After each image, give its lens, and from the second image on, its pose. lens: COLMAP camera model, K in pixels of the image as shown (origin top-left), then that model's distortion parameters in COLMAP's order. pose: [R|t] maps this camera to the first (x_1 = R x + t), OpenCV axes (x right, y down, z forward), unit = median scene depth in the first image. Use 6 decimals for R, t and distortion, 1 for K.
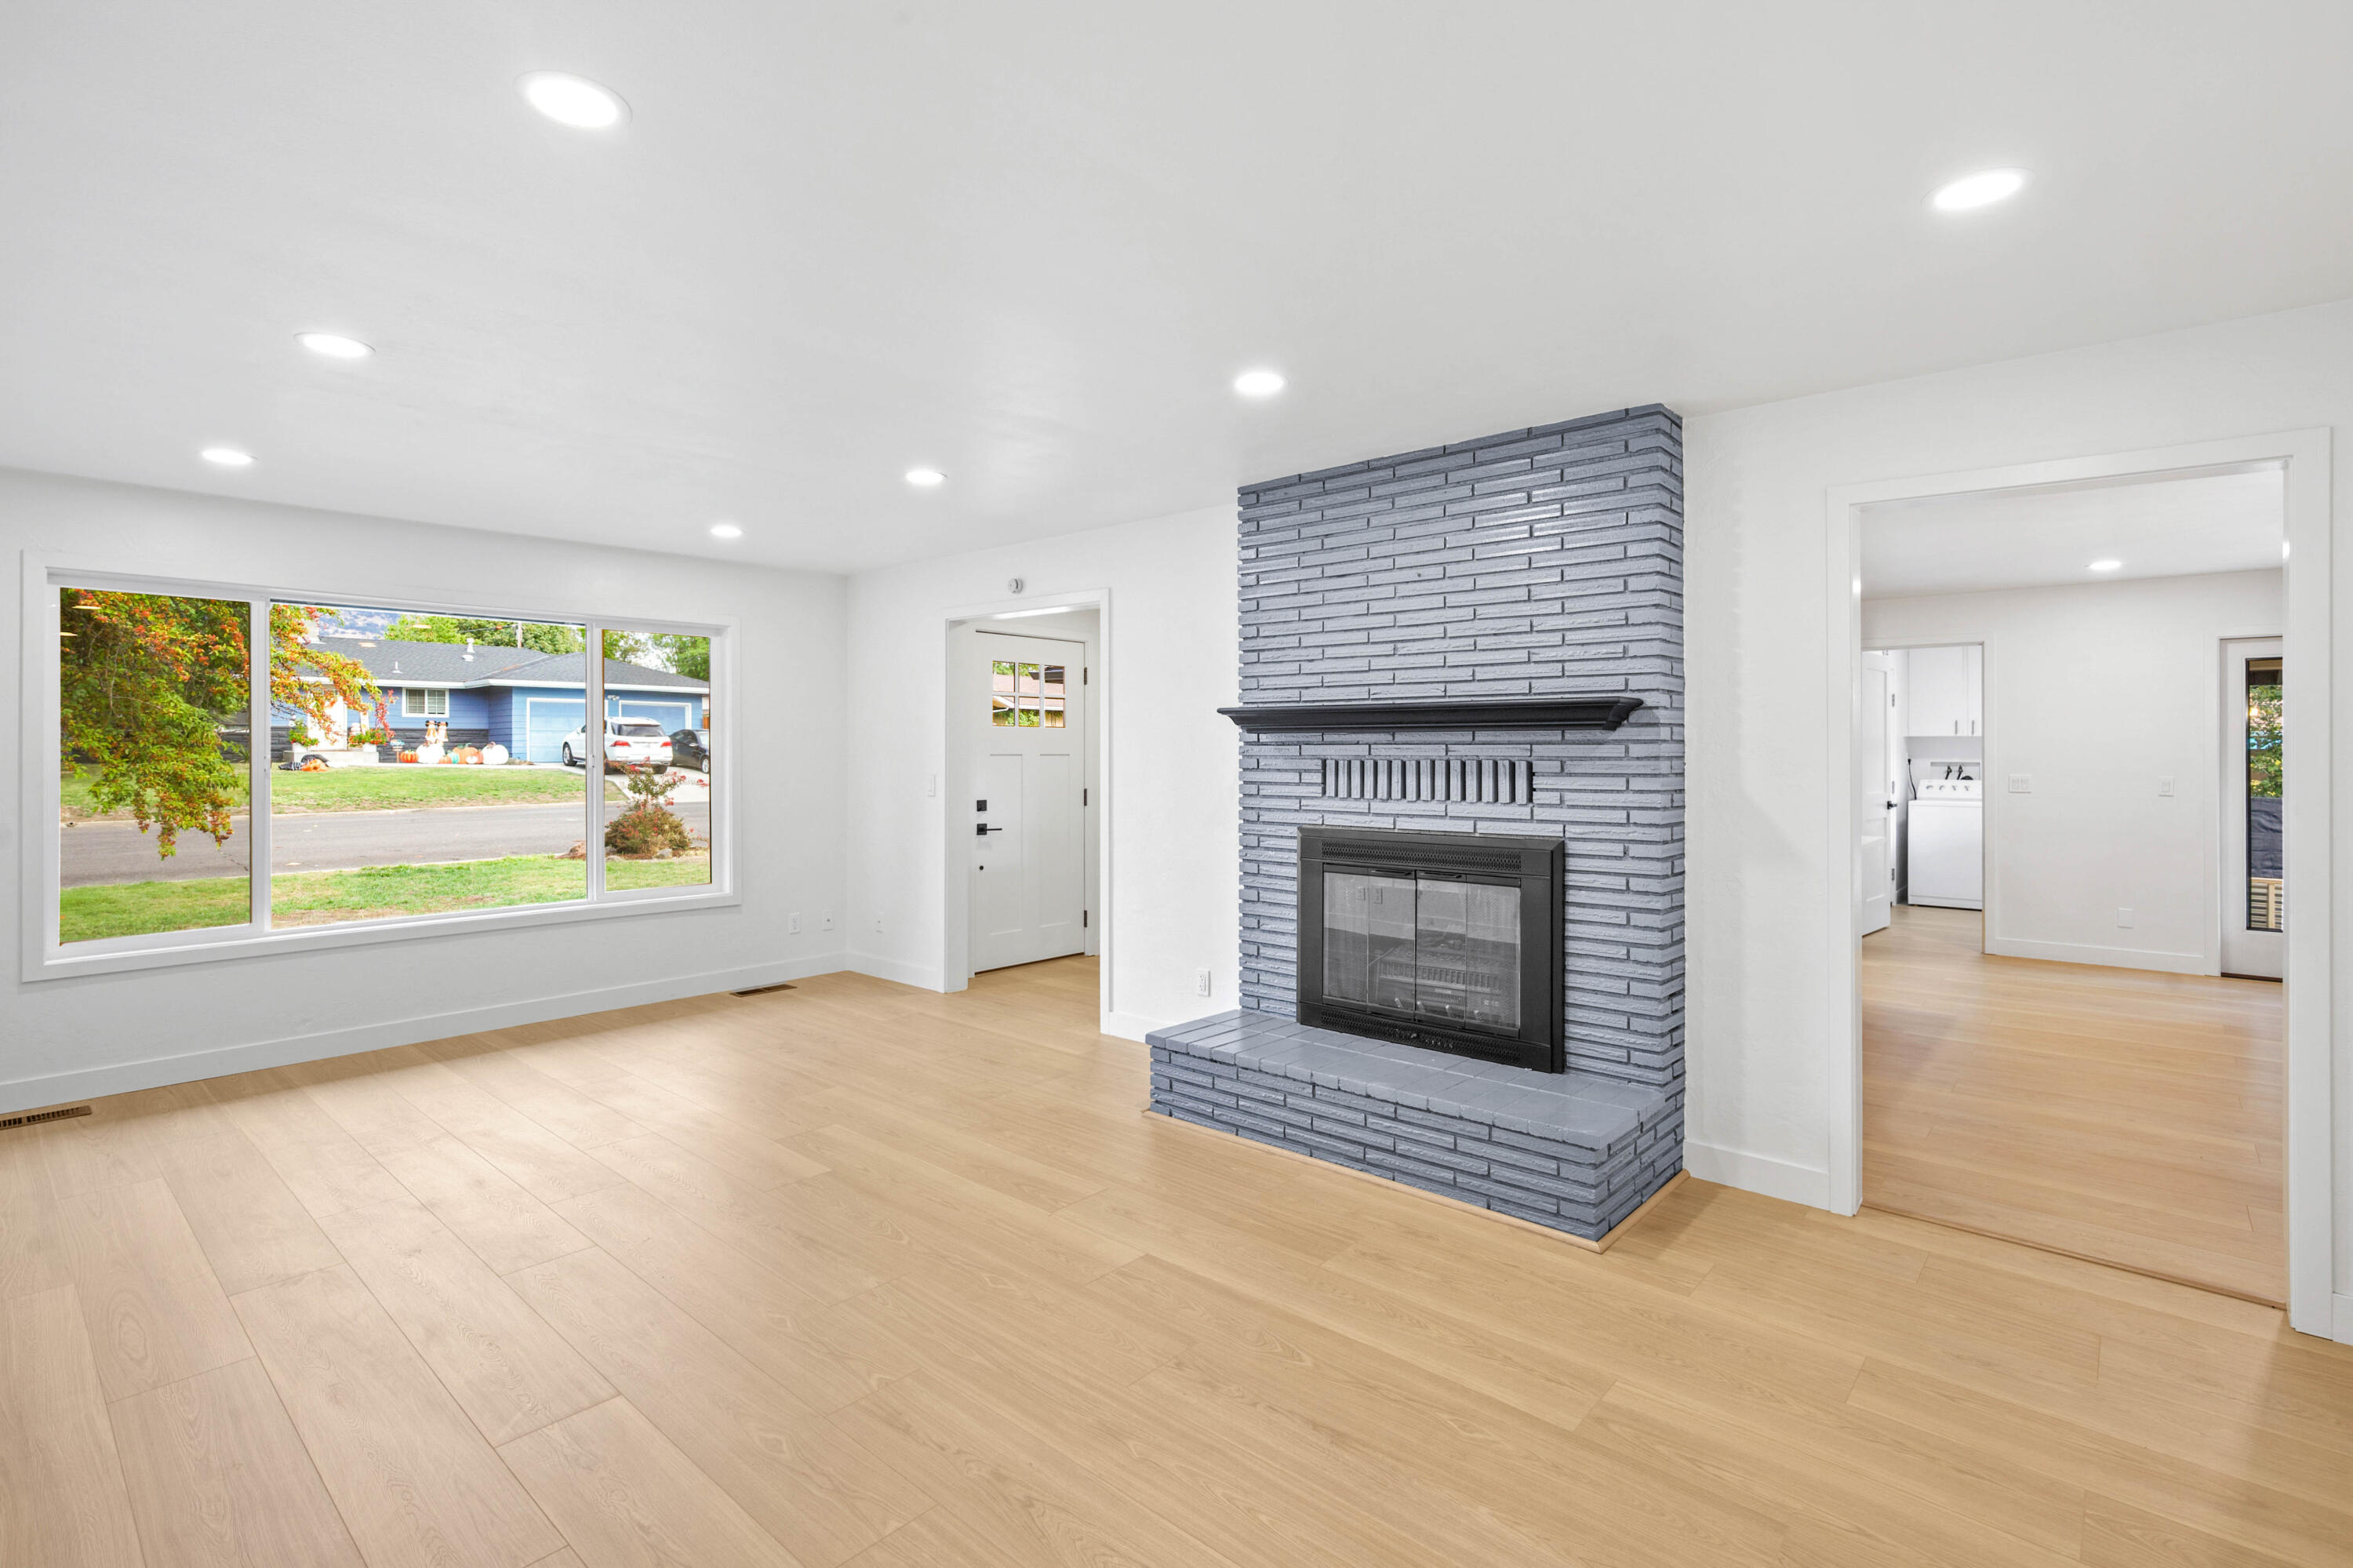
lens RADIAL K [[1108.1, 0, 1154.9], [0, 1108.1, 728.4], [0, 0, 1]] dist [-0.003290, 0.001265]
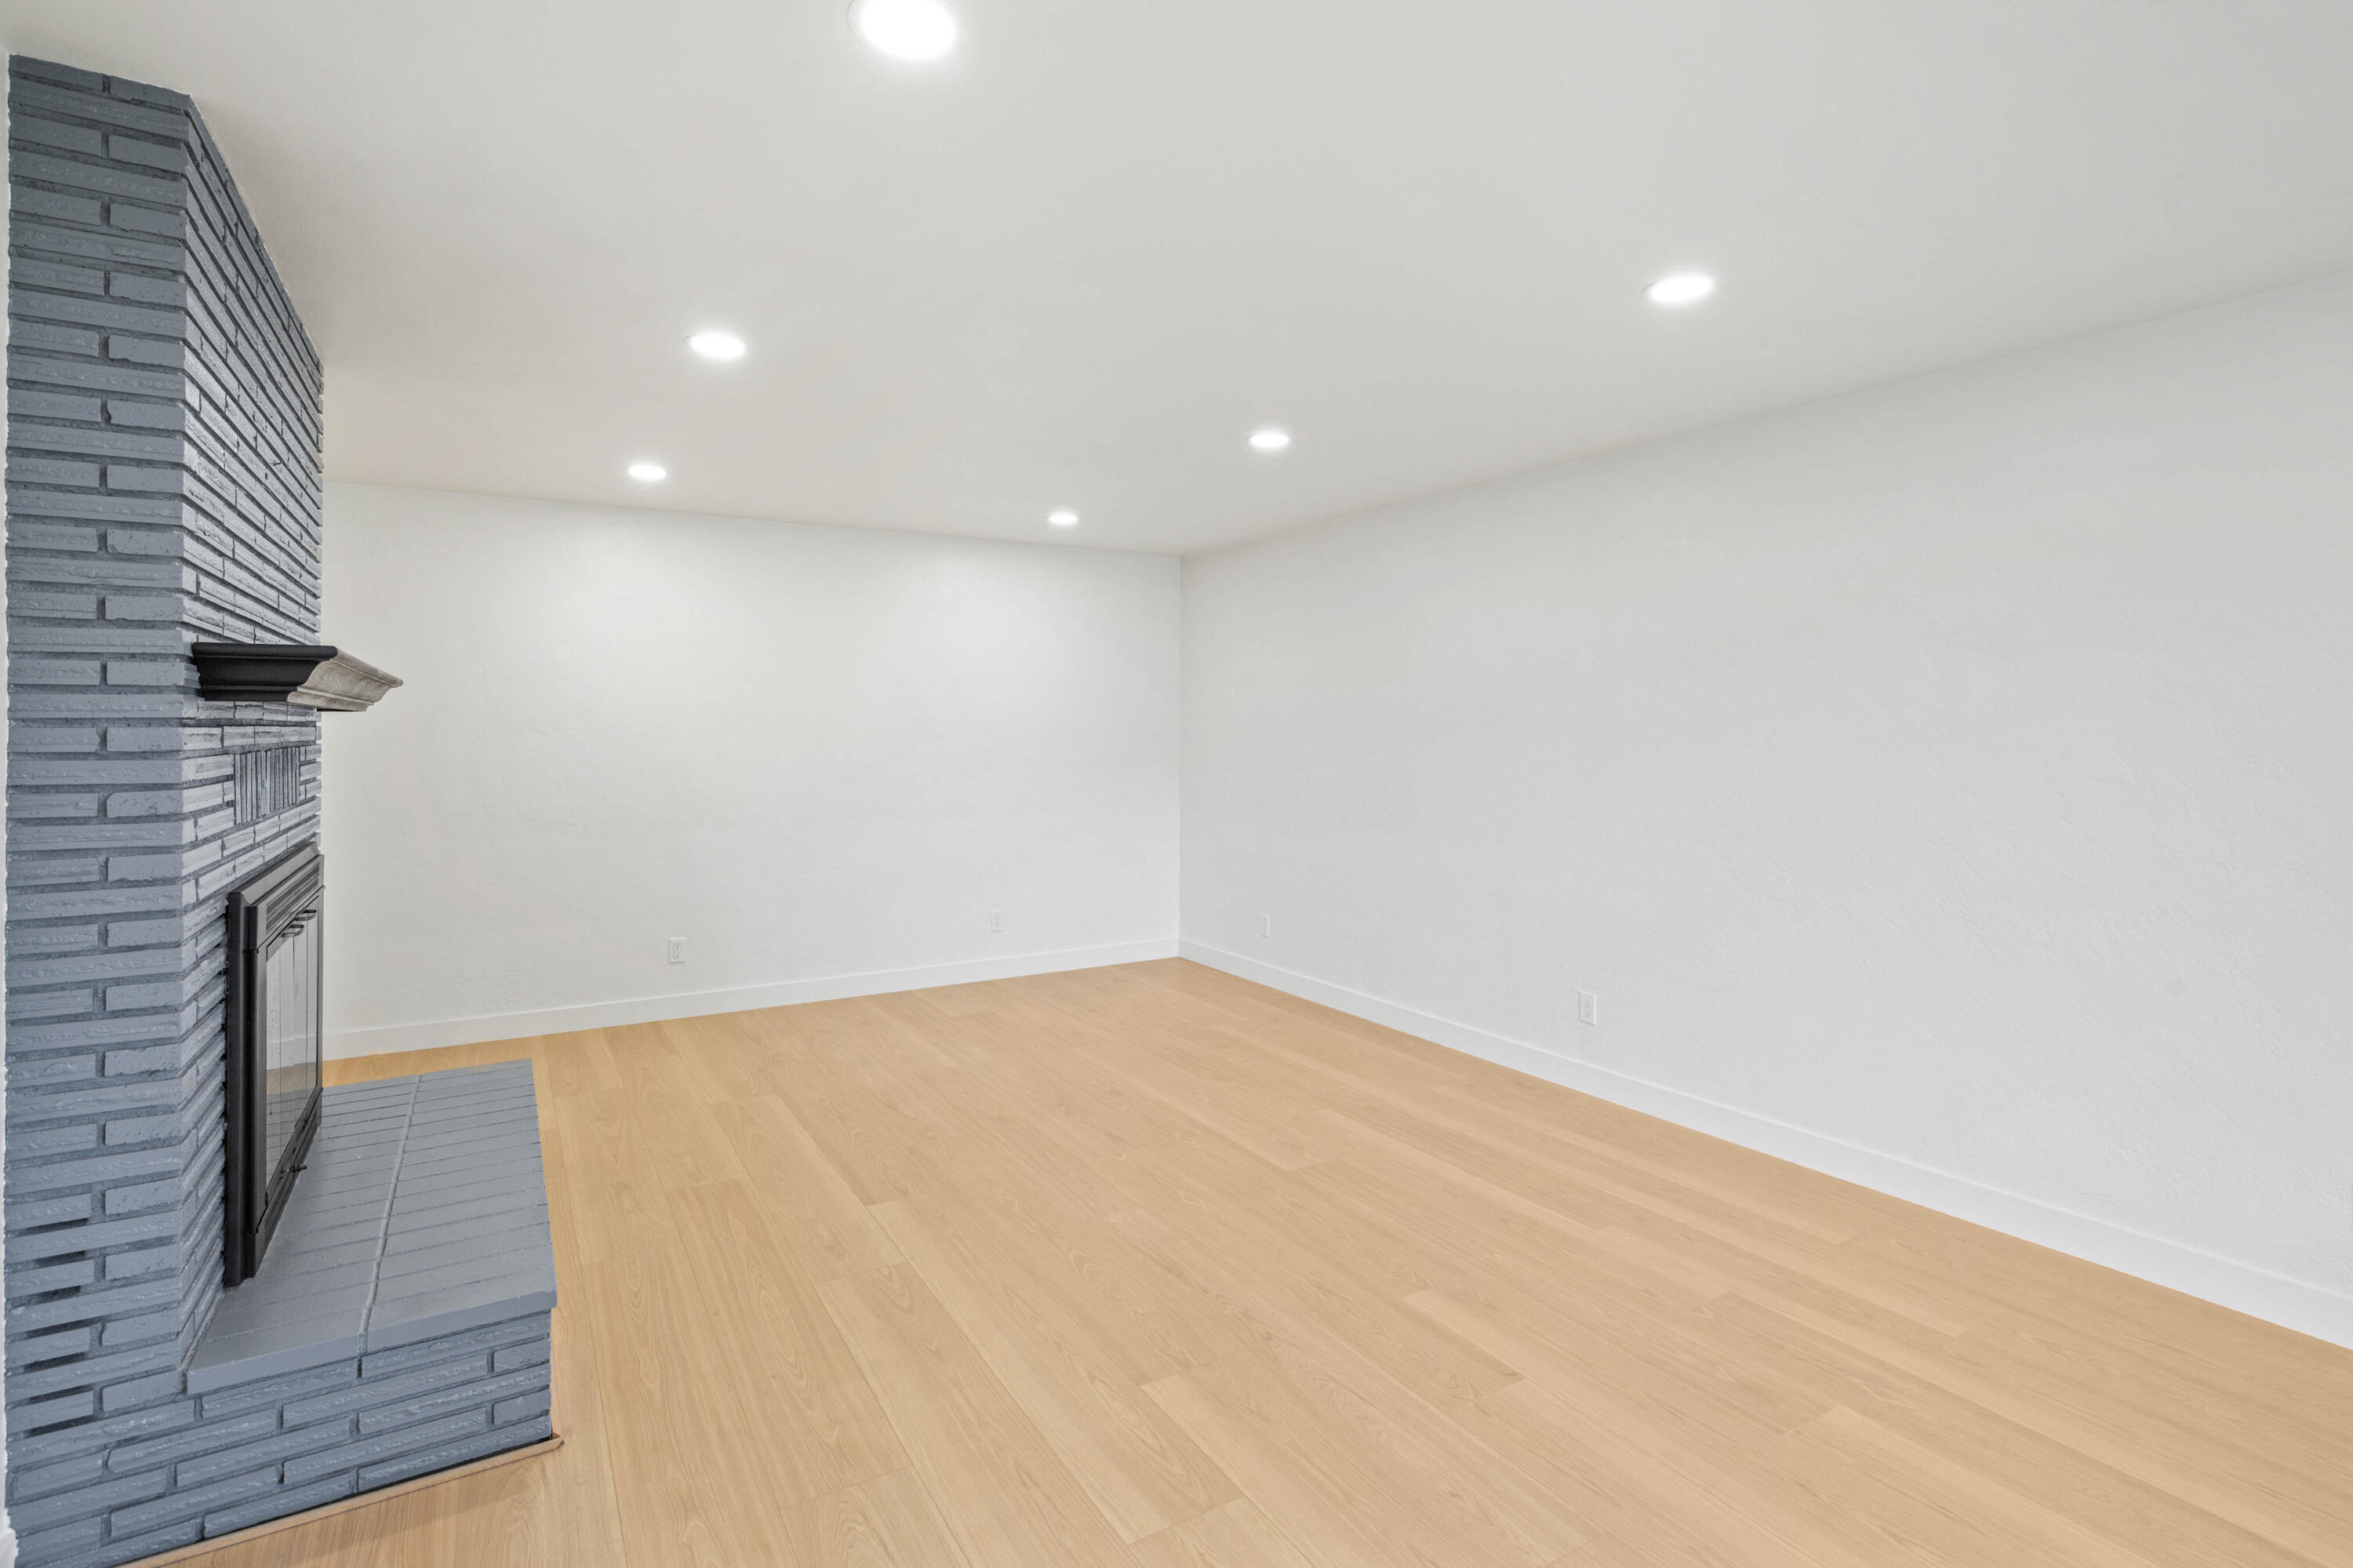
lens RADIAL K [[1108.1, 0, 1154.9], [0, 1108.1, 728.4], [0, 0, 1]] dist [-0.003290, 0.001265]
pose [[-0.957122, -0.002128, 0.289676, -0.444218], [-0.008945, 0.999713, -0.022210, 0.025680], [-0.289546, -0.023848, -0.956867, 1.487876]]
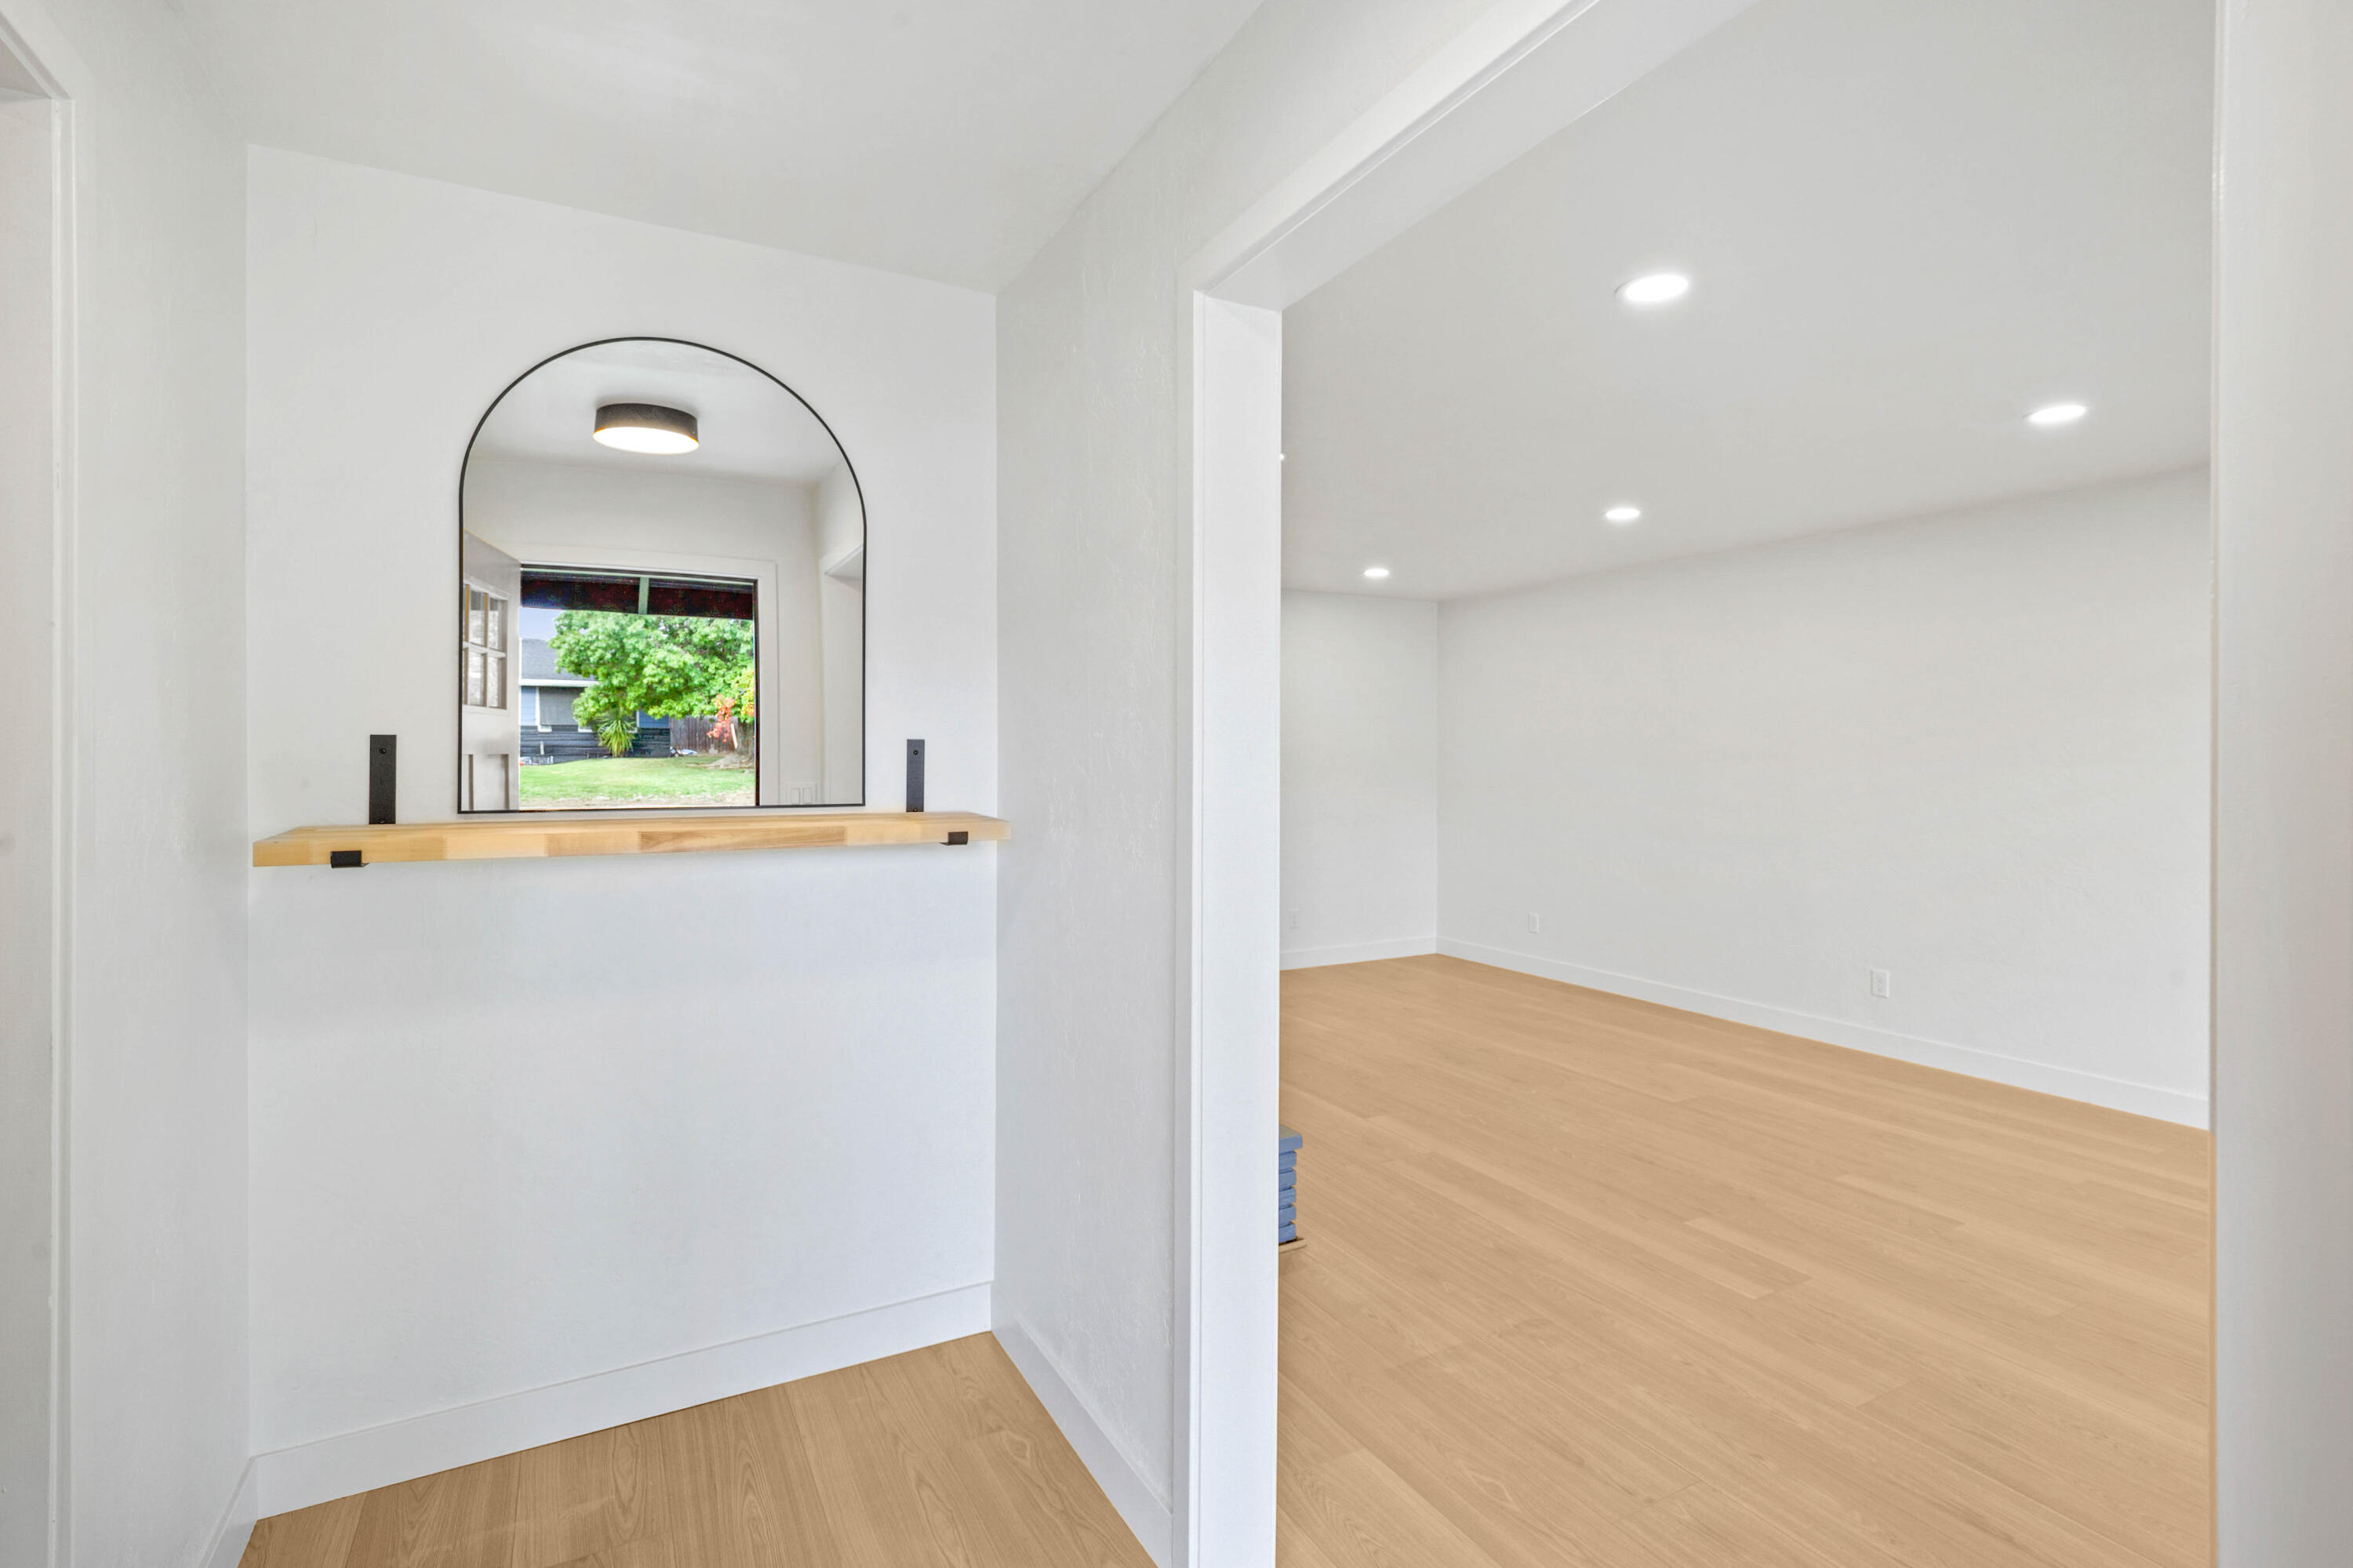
lens RADIAL K [[1091.3, 0, 1167.2], [0, 1091.3, 766.8], [0, 0, 1]] dist [-0.007467, 0.005299]
pose [[-0.941849, -0.003868, 0.336014, -0.176166], [-0.008098, 0.999905, -0.011189, 0.037759], [-0.335939, -0.013260, -0.941791, 1.810175]]
